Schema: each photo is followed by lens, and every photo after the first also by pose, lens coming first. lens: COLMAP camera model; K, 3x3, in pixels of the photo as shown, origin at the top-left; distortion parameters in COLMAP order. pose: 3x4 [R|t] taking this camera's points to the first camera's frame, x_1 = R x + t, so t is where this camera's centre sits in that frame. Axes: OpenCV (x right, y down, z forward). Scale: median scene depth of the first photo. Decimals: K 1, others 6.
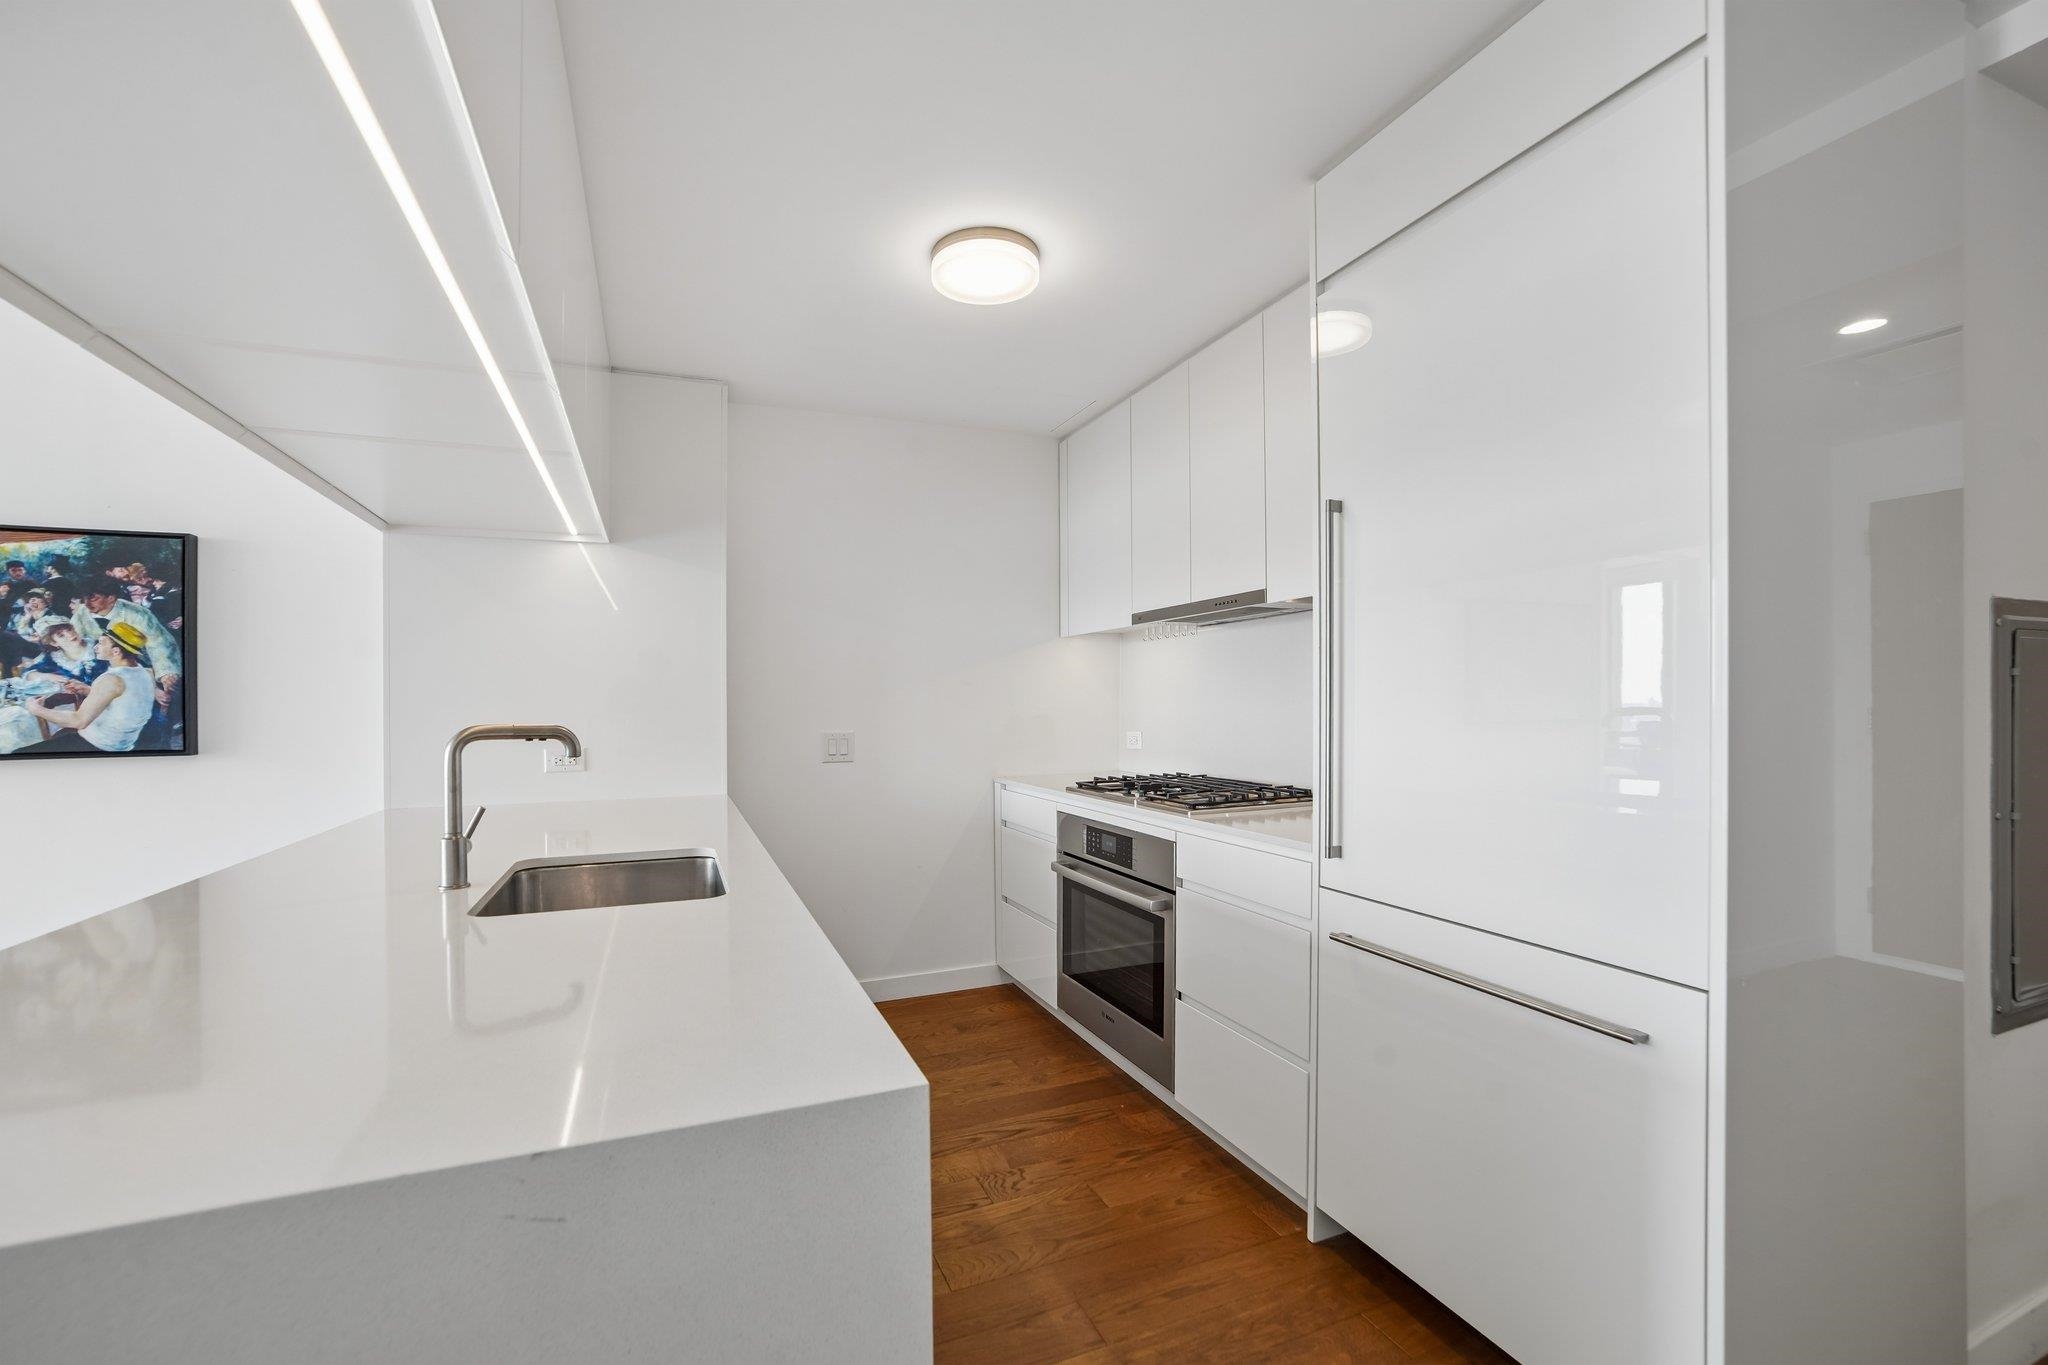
lens RADIAL K [[854.0, 0, 1028.4], [0, 854.0, 701.2], [0, 0, 1]] dist [-0.046509, 0.015093]
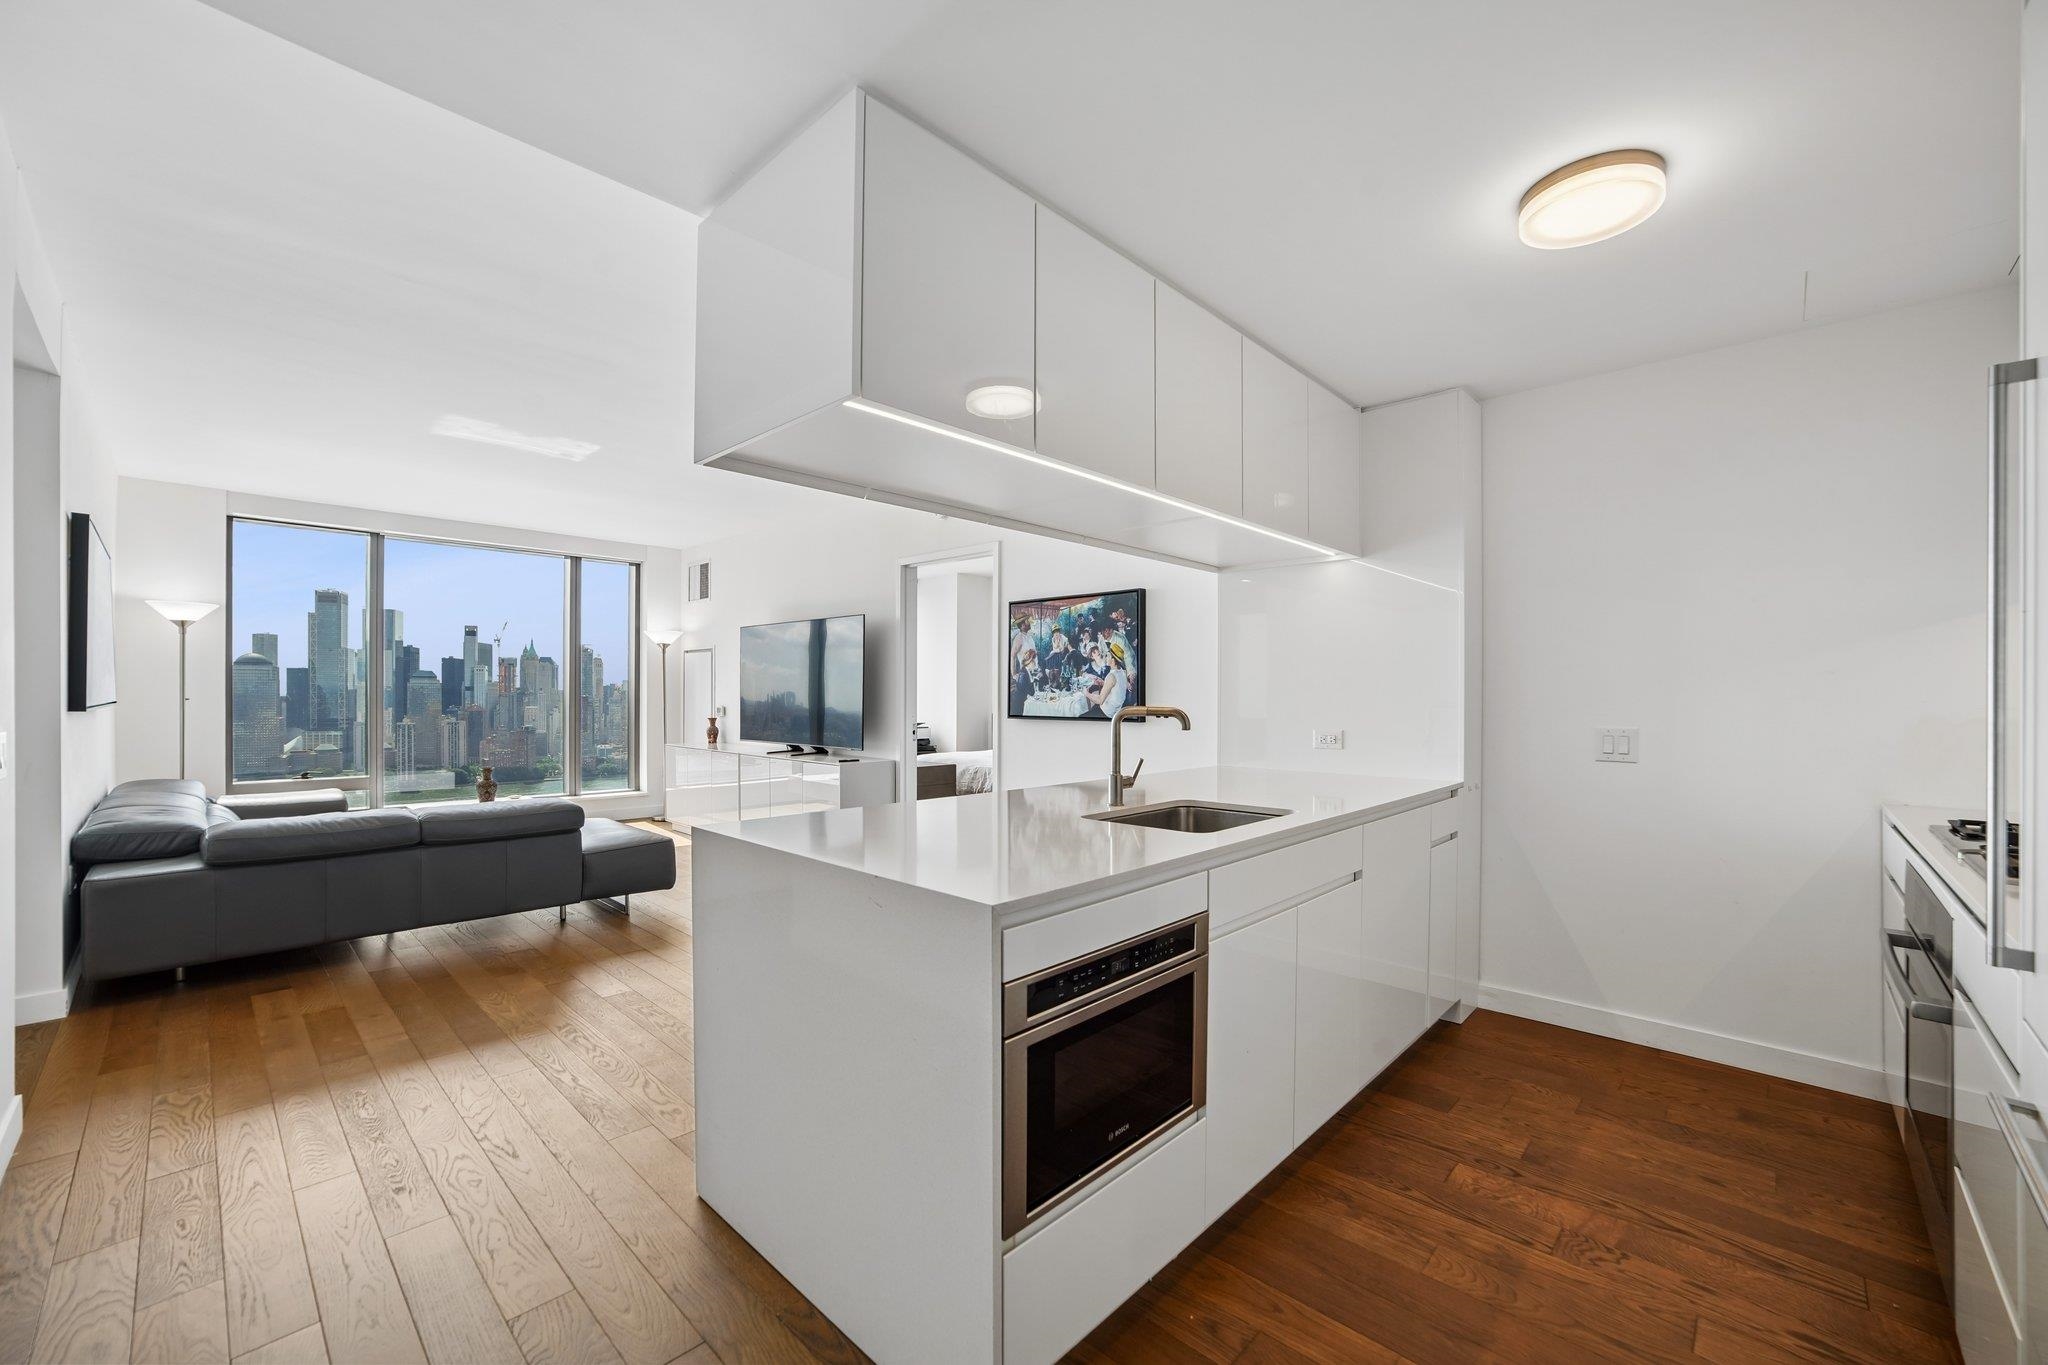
lens RADIAL K [[842.1, 0, 1004.8], [0, 842.1, 691.5], [0, 0, 1]] dist [-0.026163, 0.018680]
pose [[0.394038, 0.008090, -0.919059, 0.443037], [-0.005791, 0.999963, 0.006319, -0.005345], [0.919076, 0.002833, 0.394070, 0.090660]]
